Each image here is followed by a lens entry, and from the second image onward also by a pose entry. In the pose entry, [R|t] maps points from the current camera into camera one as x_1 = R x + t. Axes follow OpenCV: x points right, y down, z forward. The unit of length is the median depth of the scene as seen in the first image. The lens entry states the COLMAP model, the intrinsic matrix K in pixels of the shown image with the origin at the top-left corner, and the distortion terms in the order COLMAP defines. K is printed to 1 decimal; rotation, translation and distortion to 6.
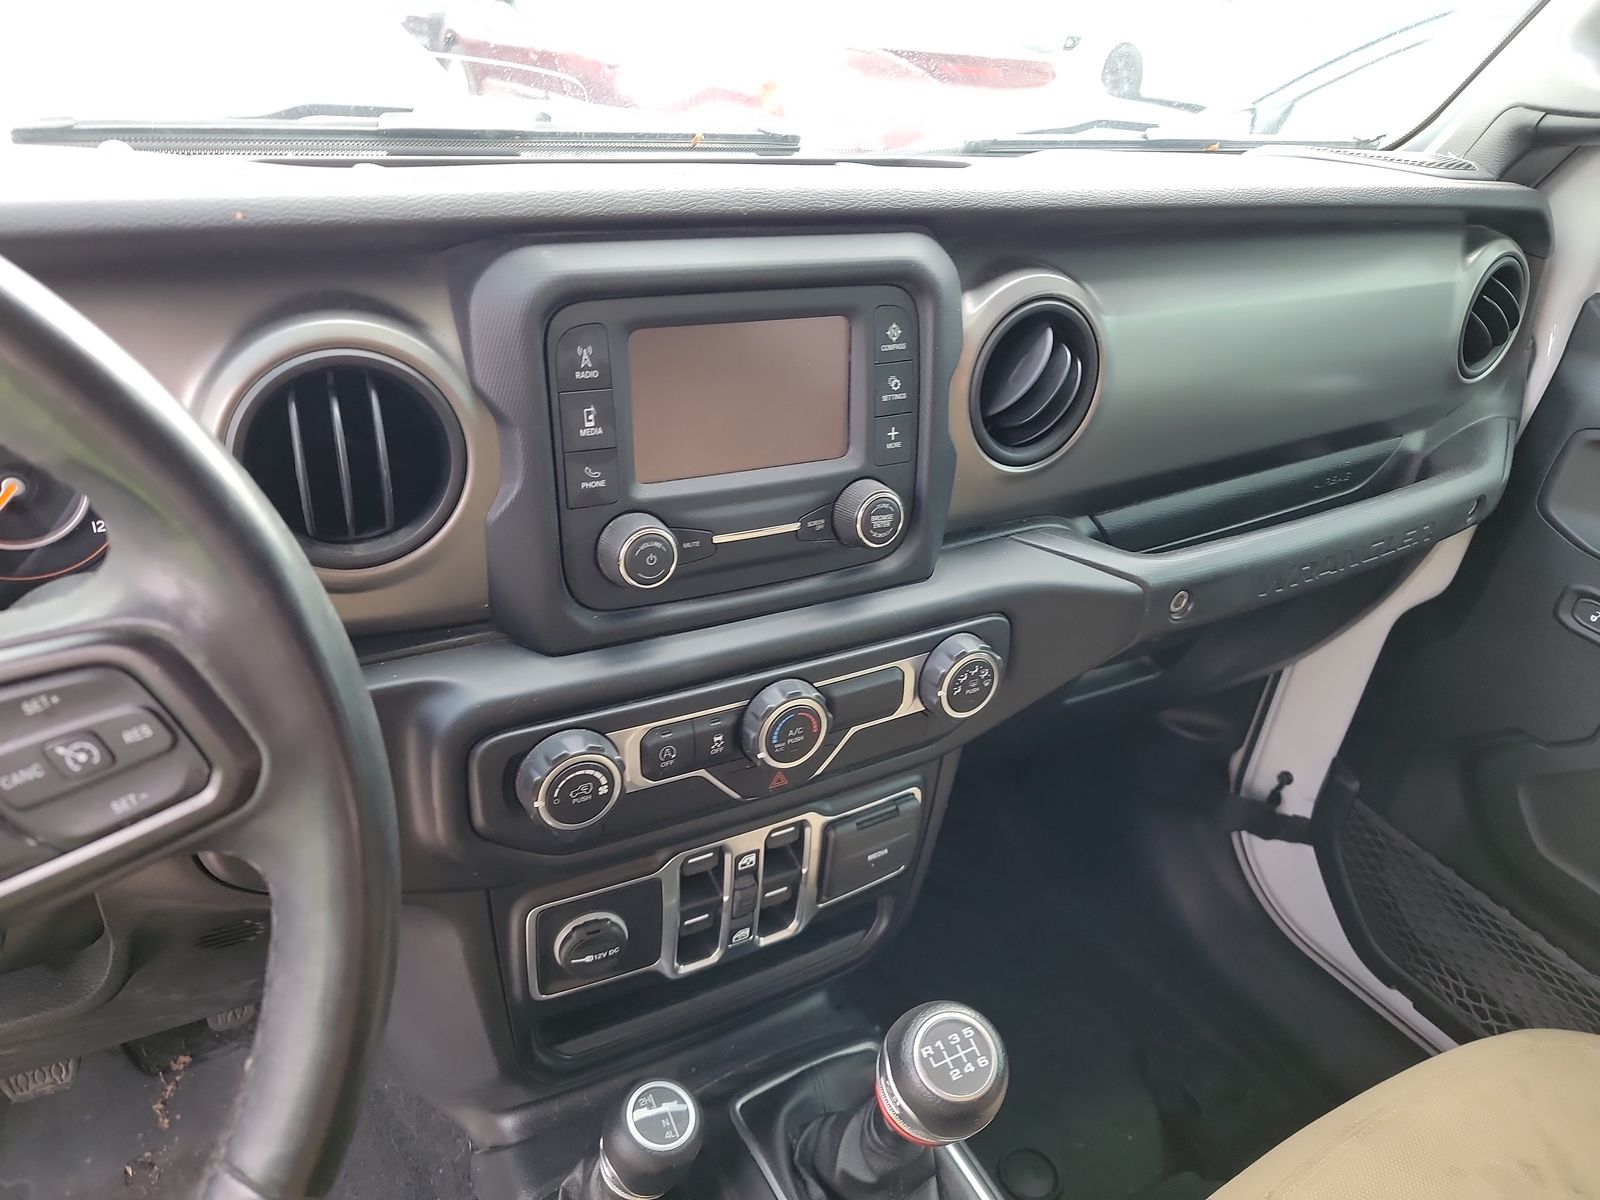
lens RADIAL K [[1163.3, 0, 800.0], [0, 1163.3, 600.0], [0, 0, 1]] dist [0.034675, -0.000182]
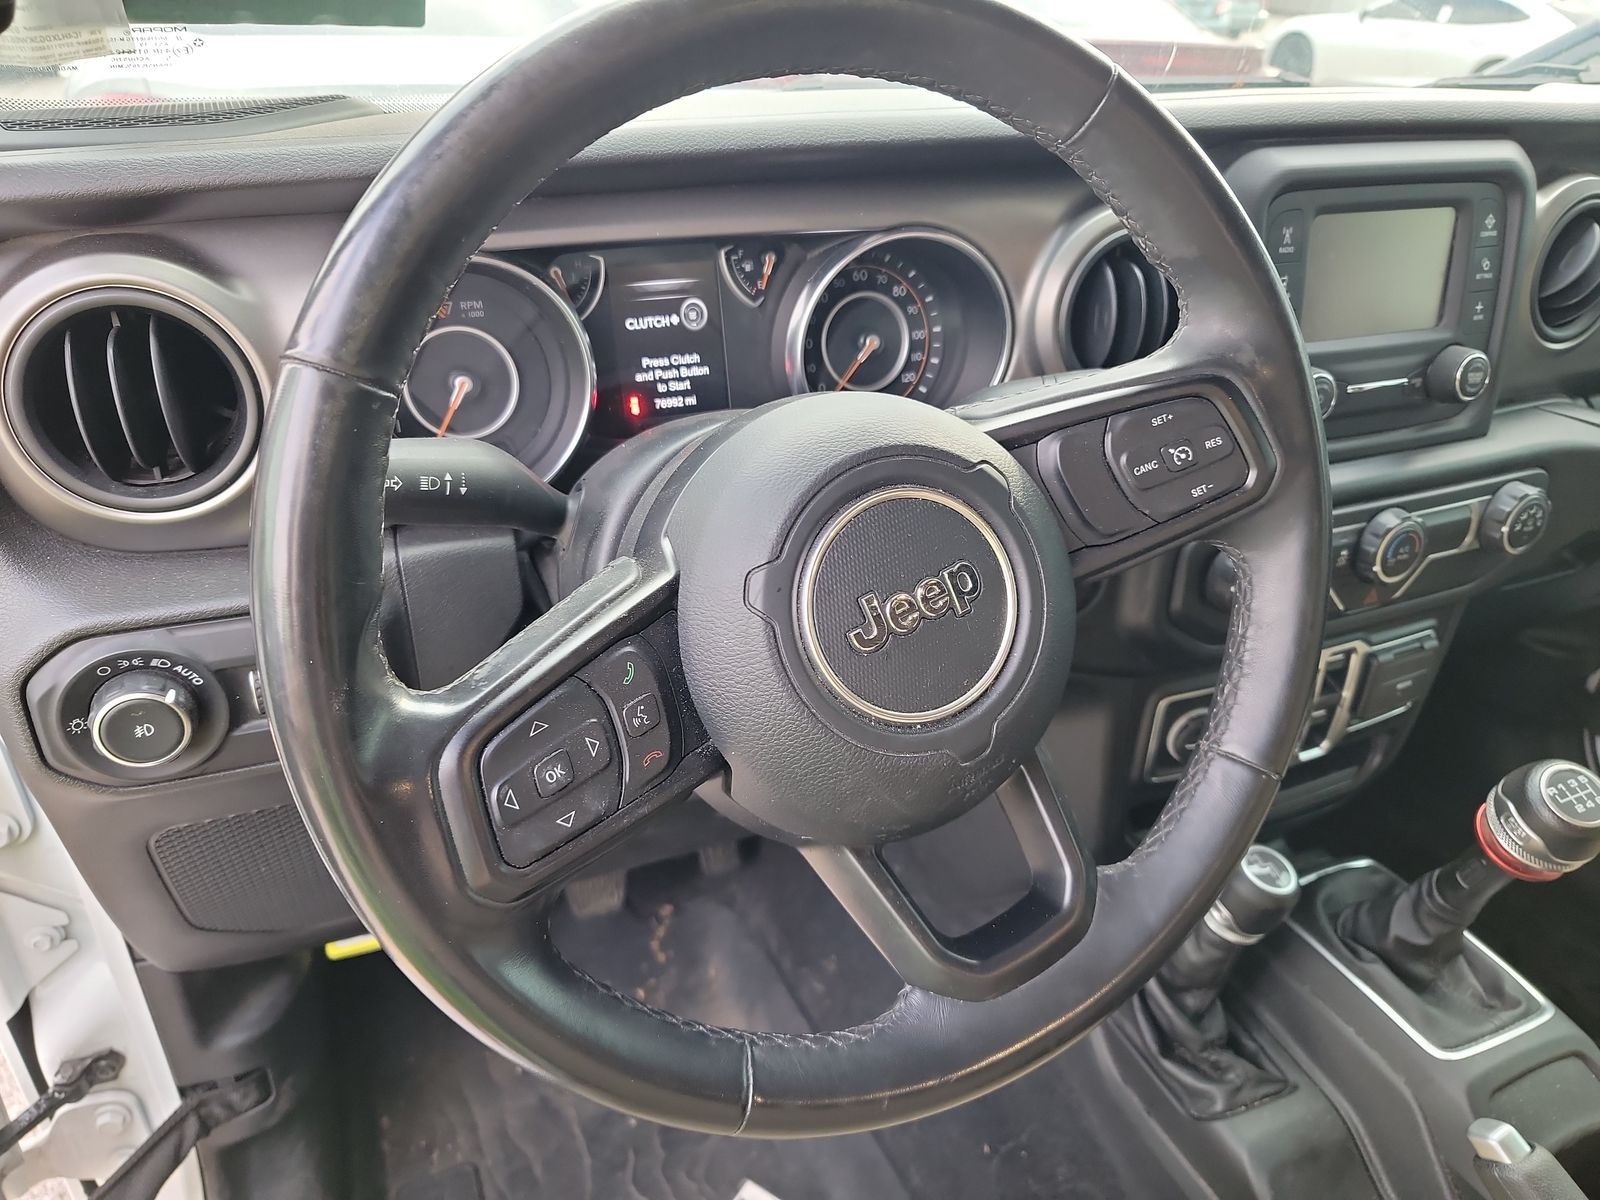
lens RADIAL K [[1207.3, 0, 800.0], [0, 1207.3, 600.0], [0, 0, 1]] dist [0.008043, -0.000105]
pose [[0.994555, 0.006138, -0.104028, -0.492390], [-0.006843, 0.999956, -0.006423, 0.175172], [0.103984, 0.007100, 0.994554, -0.323250]]
